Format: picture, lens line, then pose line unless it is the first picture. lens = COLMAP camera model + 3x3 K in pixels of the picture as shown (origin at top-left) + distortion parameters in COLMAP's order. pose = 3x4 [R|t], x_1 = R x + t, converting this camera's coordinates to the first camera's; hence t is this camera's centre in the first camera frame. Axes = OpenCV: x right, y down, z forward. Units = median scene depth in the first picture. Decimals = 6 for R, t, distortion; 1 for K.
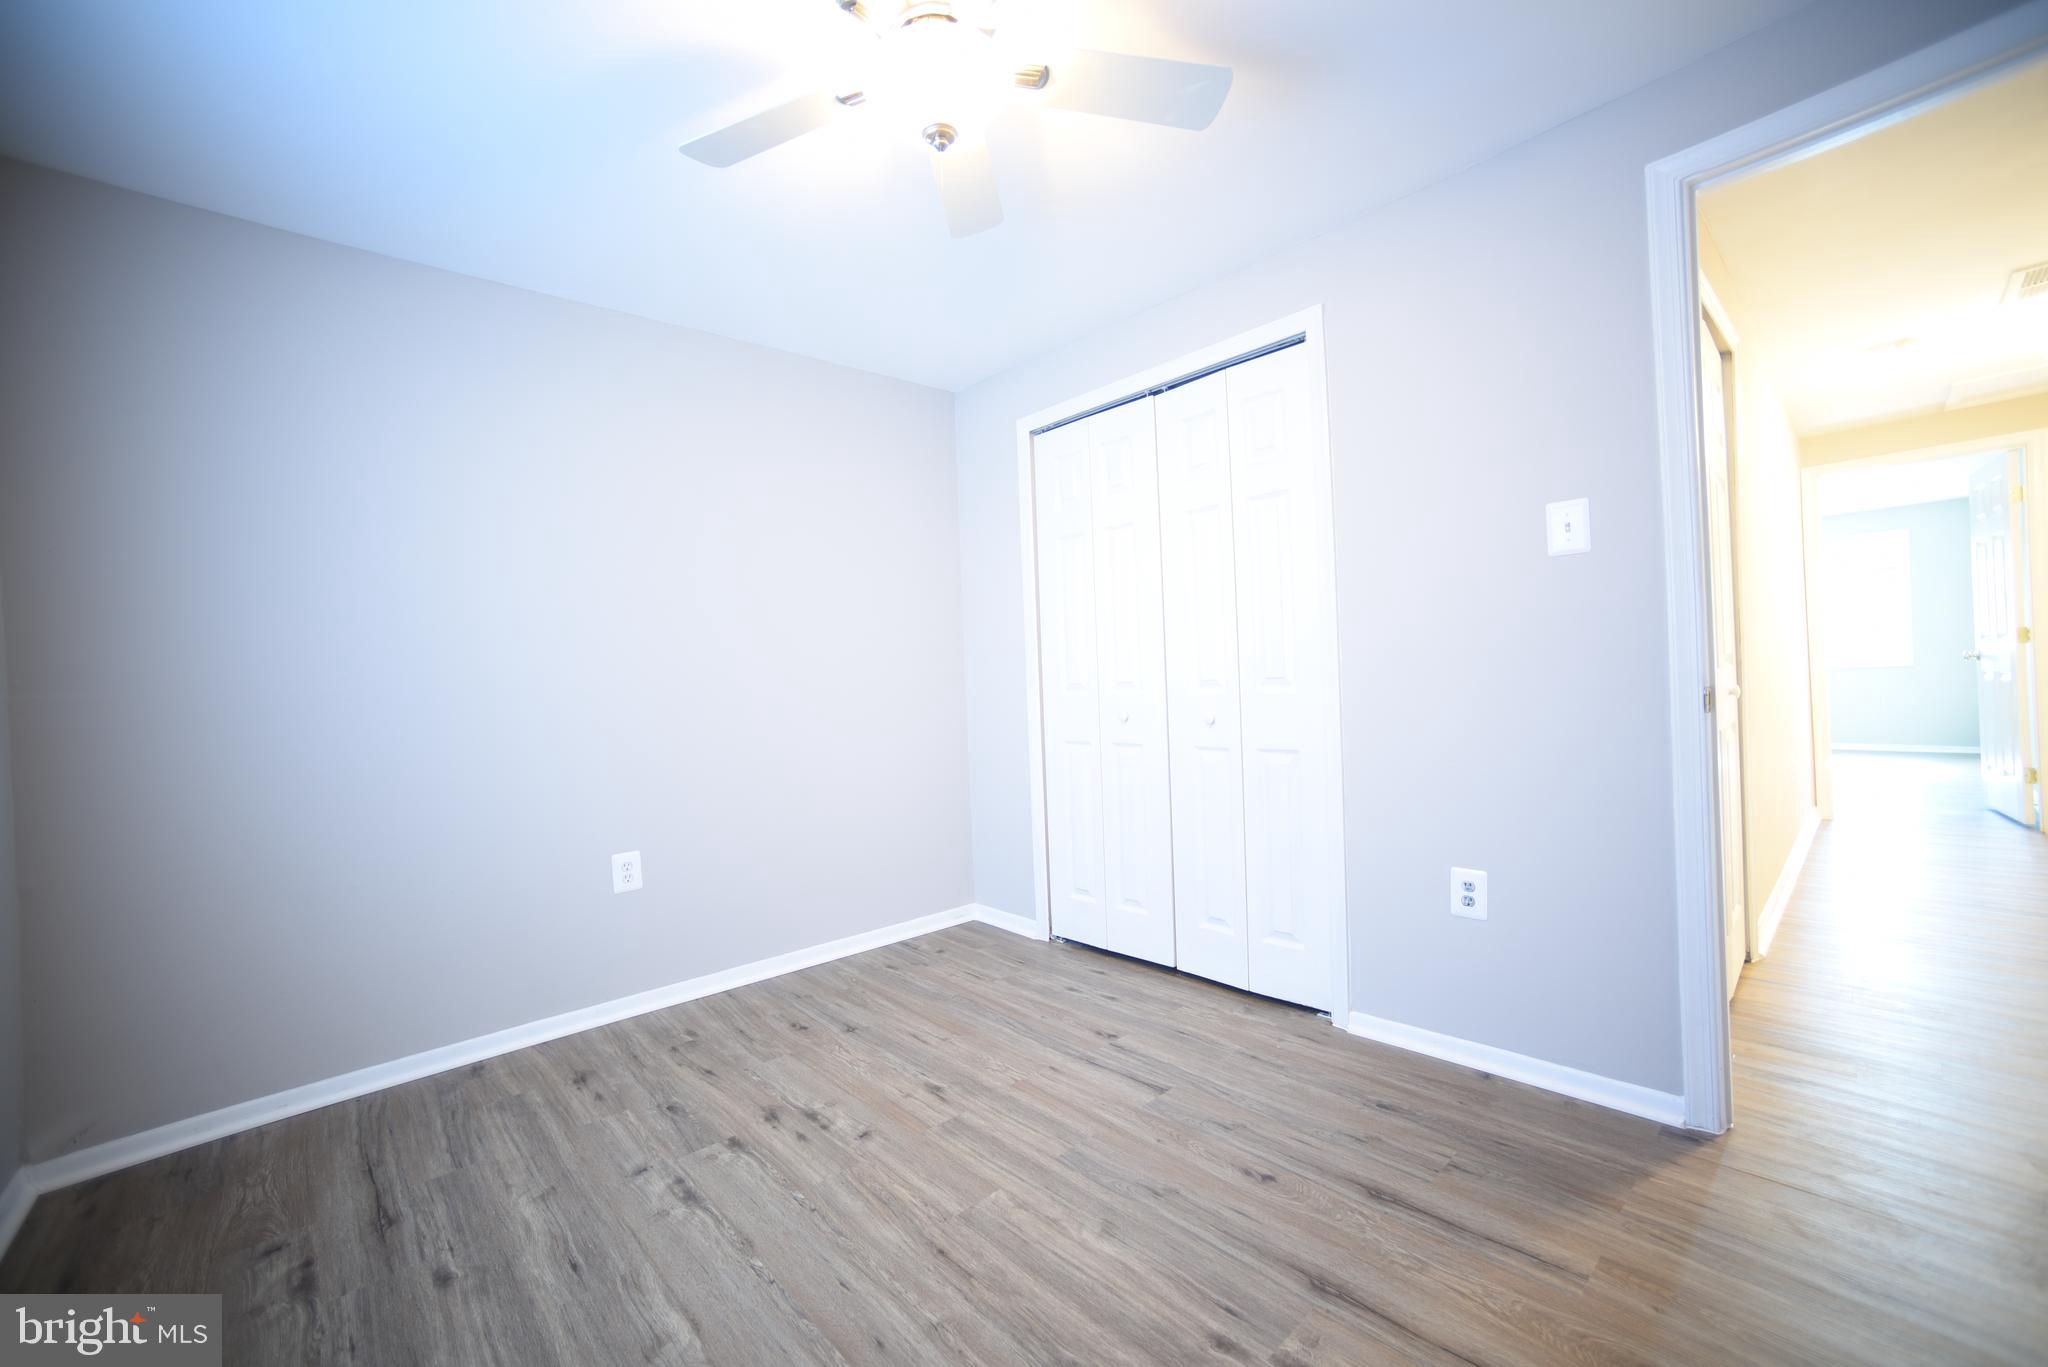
lens RADIAL K [[819.2, 0, 1017.6], [0, 819.2, 684.6], [0, 0, 1]] dist [-0.068707, 0.031102]
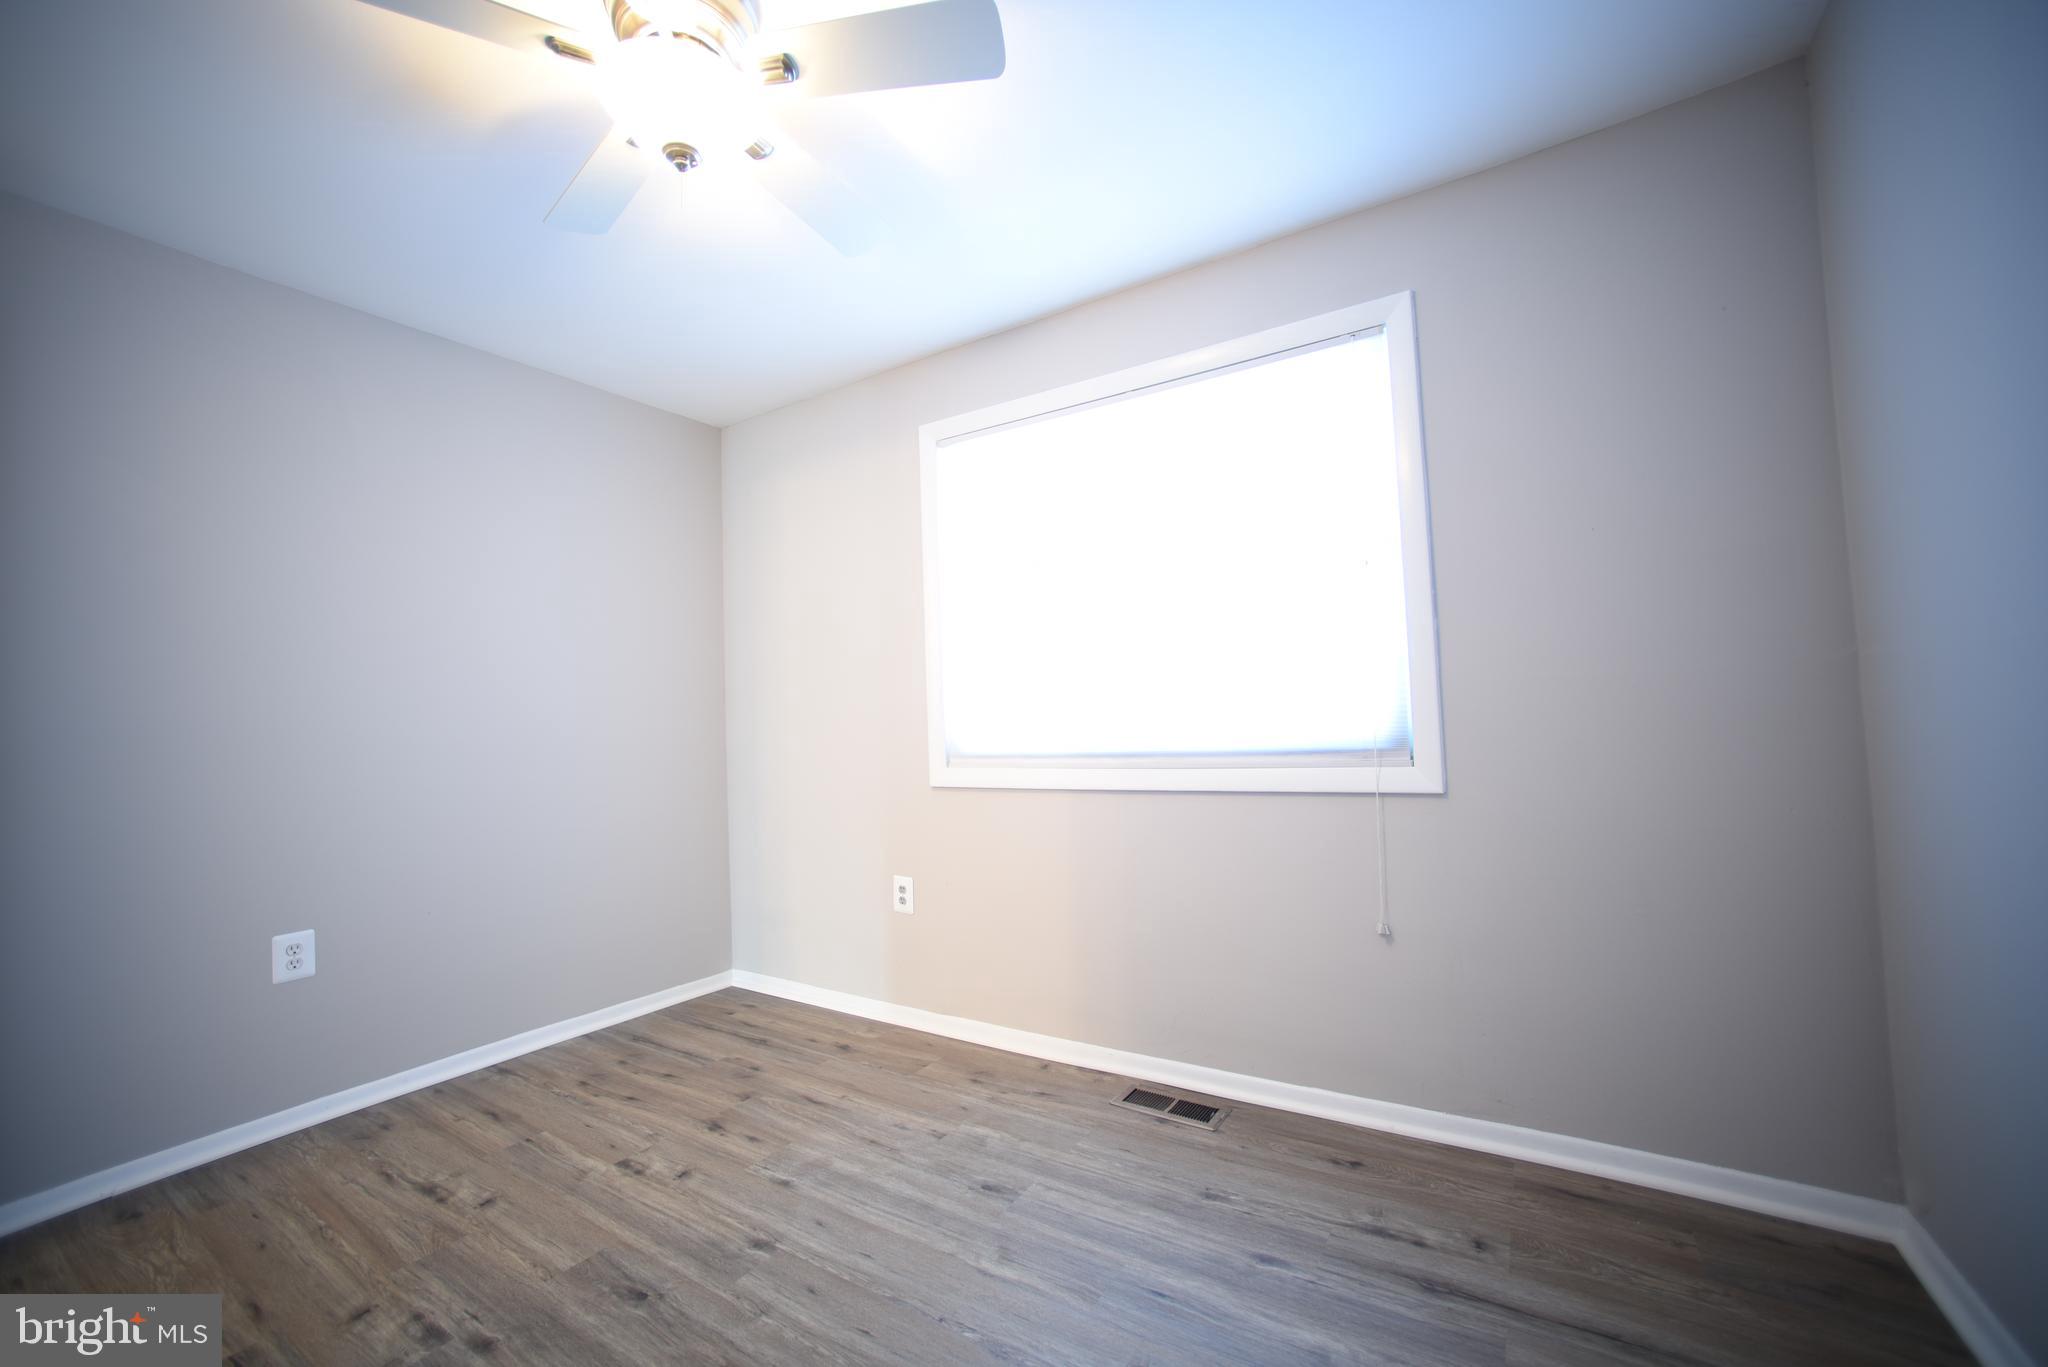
lens RADIAL K [[819.2, 0, 1017.6], [0, 819.2, 684.6], [0, 0, 1]] dist [-0.068707, 0.031102]
pose [[-0.962659, 0.064415, -0.262943, -0.133875], [0.074436, 0.996824, -0.028316, 0.006201], [0.260283, -0.046831, -0.964396, 1.387028]]
